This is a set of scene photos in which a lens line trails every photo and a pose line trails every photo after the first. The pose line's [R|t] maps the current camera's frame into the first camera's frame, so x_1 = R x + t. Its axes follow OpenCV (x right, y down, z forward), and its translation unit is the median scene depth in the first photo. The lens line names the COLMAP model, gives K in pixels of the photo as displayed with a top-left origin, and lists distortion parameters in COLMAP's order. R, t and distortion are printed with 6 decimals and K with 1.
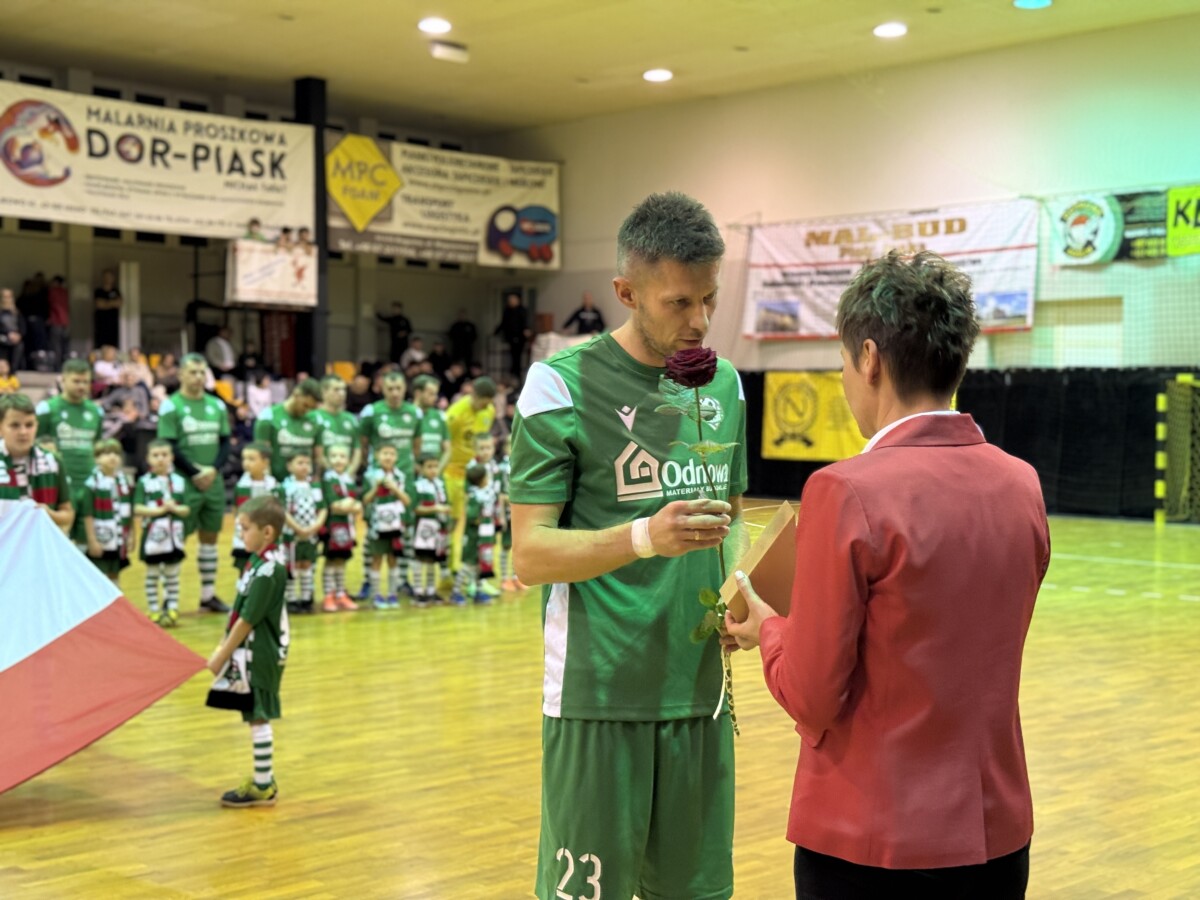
lens RADIAL K [[1695.4, 0, 612.5], [0, 1695.4, 478.1], [0, 0, 1]] dist [0.118246, 0.000000]
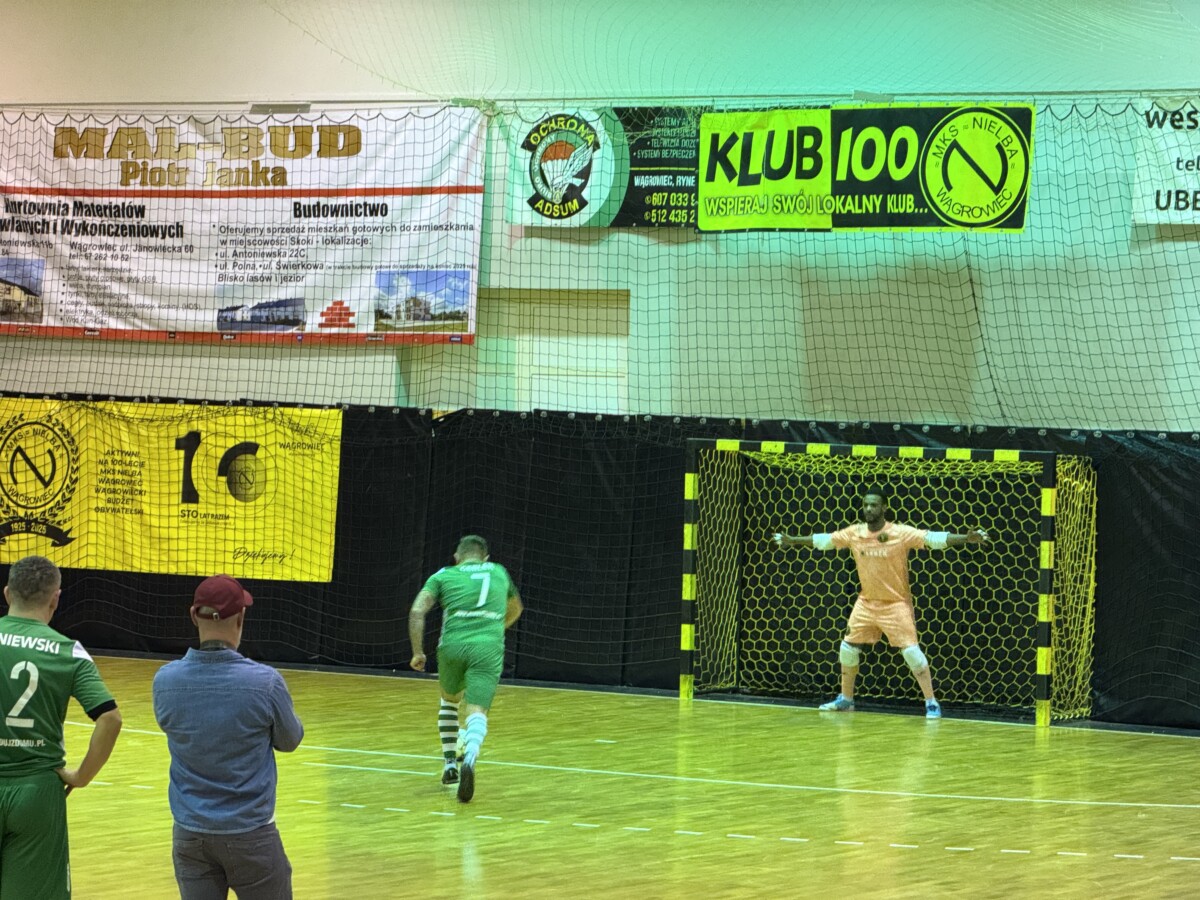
lens RADIAL K [[4228.1, 0, 587.1], [0, 4228.1, 459.0], [0, 0, 1]] dist [0.345884, 0.000000]
pose [[0.965542, 0.010953, 0.260018, -0.074410], [-0.006674, 0.999828, -0.017332, -0.026098], [-0.260163, 0.015000, 0.965448, -0.327335]]
